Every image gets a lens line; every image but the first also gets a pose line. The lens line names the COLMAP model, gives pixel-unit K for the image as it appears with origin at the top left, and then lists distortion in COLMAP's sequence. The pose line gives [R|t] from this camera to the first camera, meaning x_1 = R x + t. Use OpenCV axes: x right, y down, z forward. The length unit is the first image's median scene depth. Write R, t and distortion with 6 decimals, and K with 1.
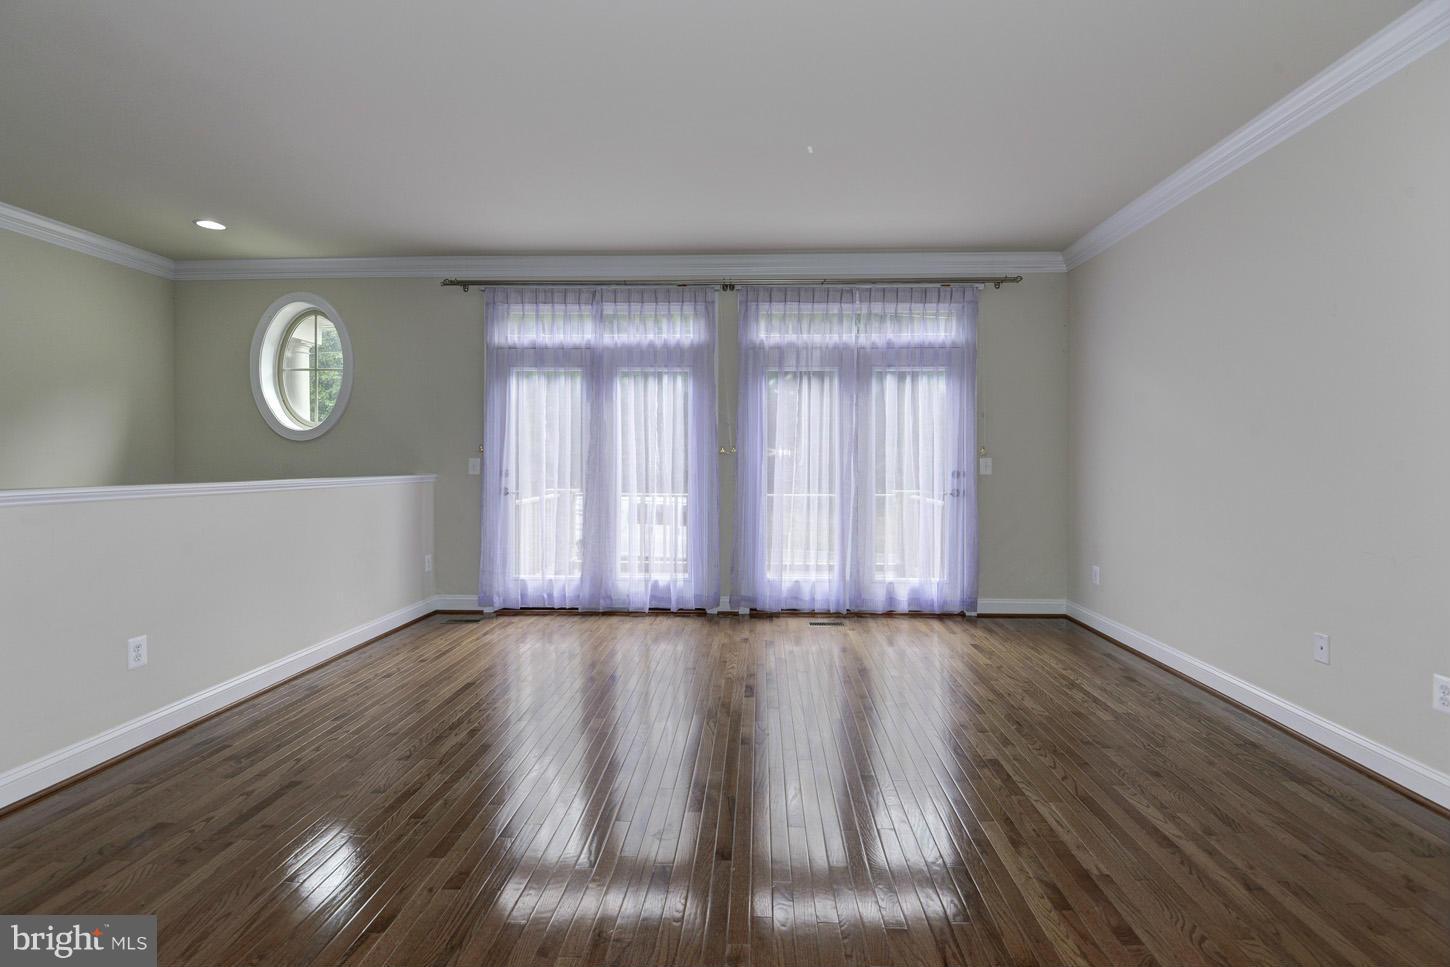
lens RADIAL K [[667.5, 0, 753.5], [0, 667.5, 468.2], [0, 0, 1]] dist [0.010029, -0.015384]
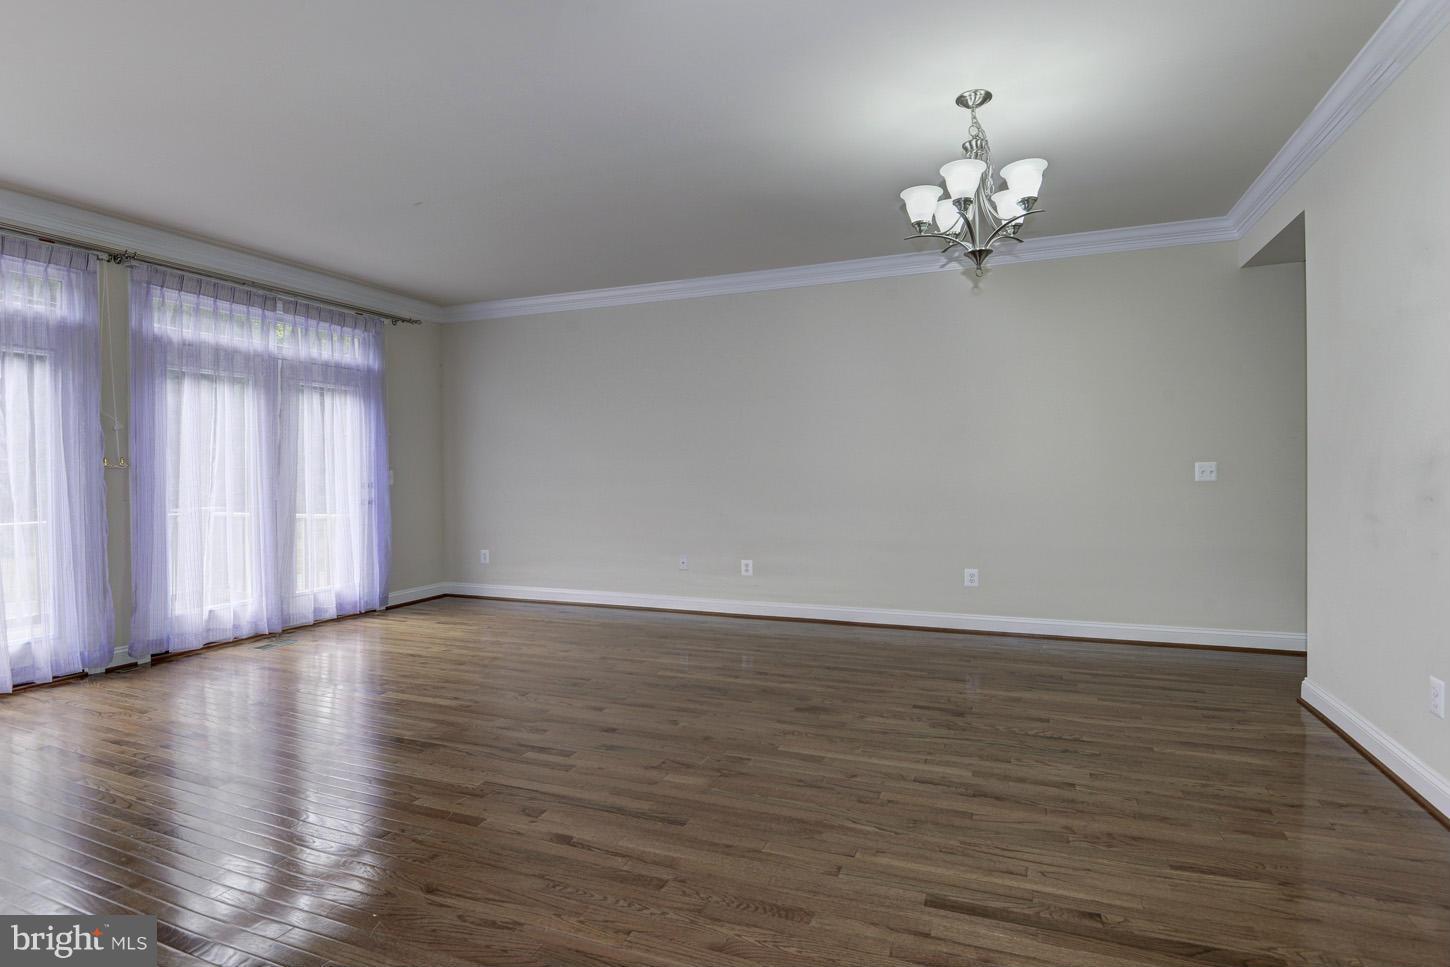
lens RADIAL K [[667.5, 0, 753.5], [0, 667.5, 468.2], [0, 0, 1]] dist [0.010029, -0.015384]
pose [[0.344270, -0.003041, 0.938866, -0.525062], [0.019903, 0.999794, -0.004060, -0.002004], [-0.938660, 0.020084, 0.344260, 0.016135]]
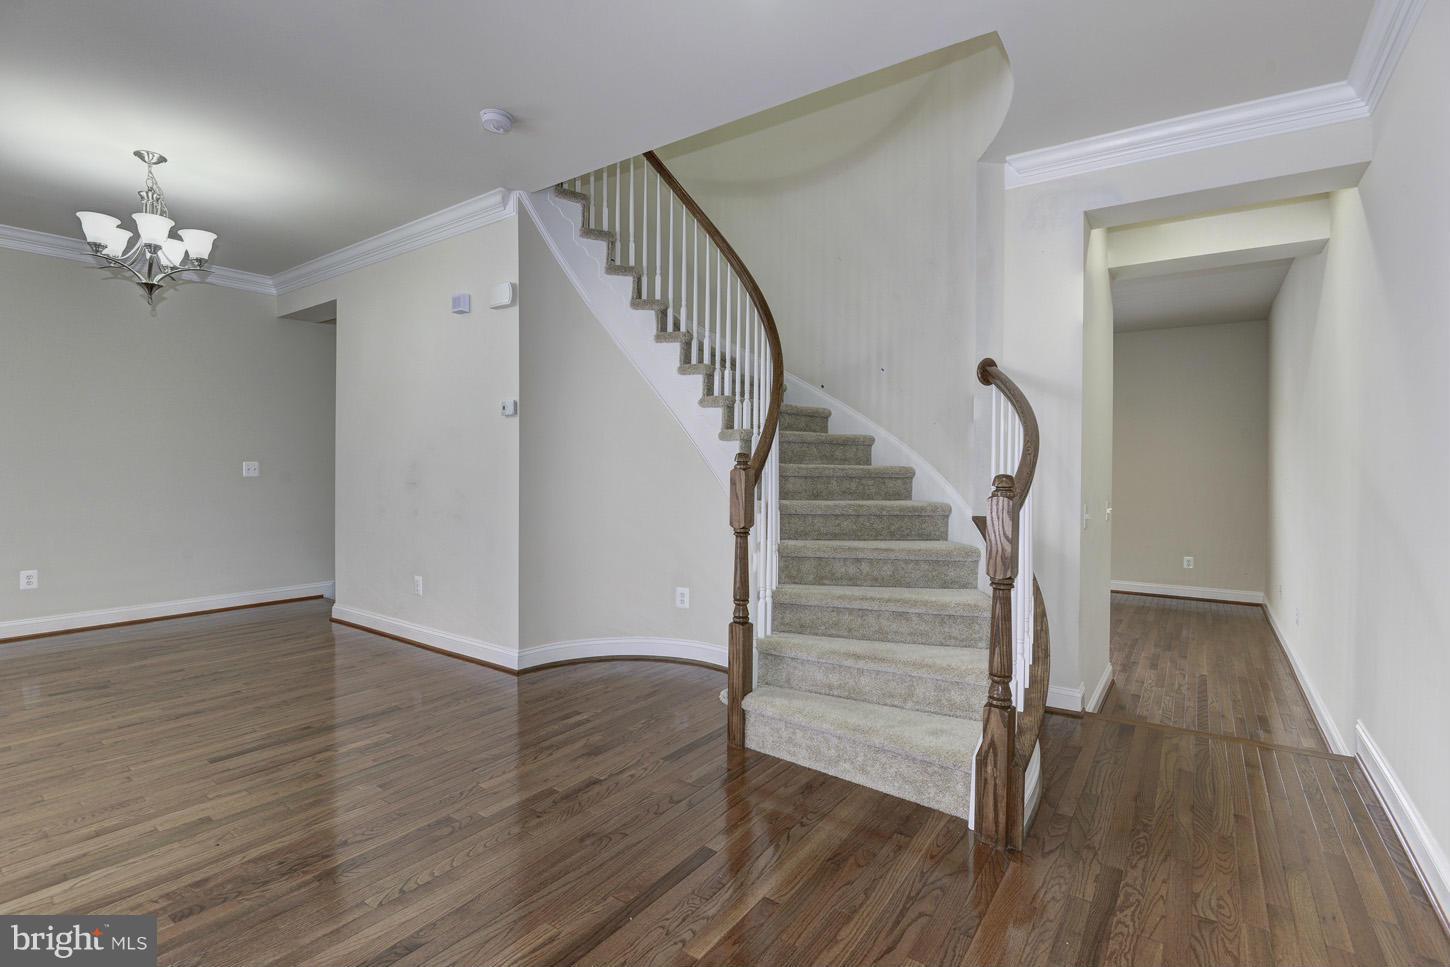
lens RADIAL K [[724.1, 0, 773.3], [0, 724.1, 481.4], [0, 0, 1]] dist [-0.000858, -0.022623]
pose [[-0.863909, -0.017901, 0.503331, -0.820673], [-0.003333, 0.999549, 0.029828, -0.007270], [-0.503638, 0.024091, -0.863579, 0.317178]]
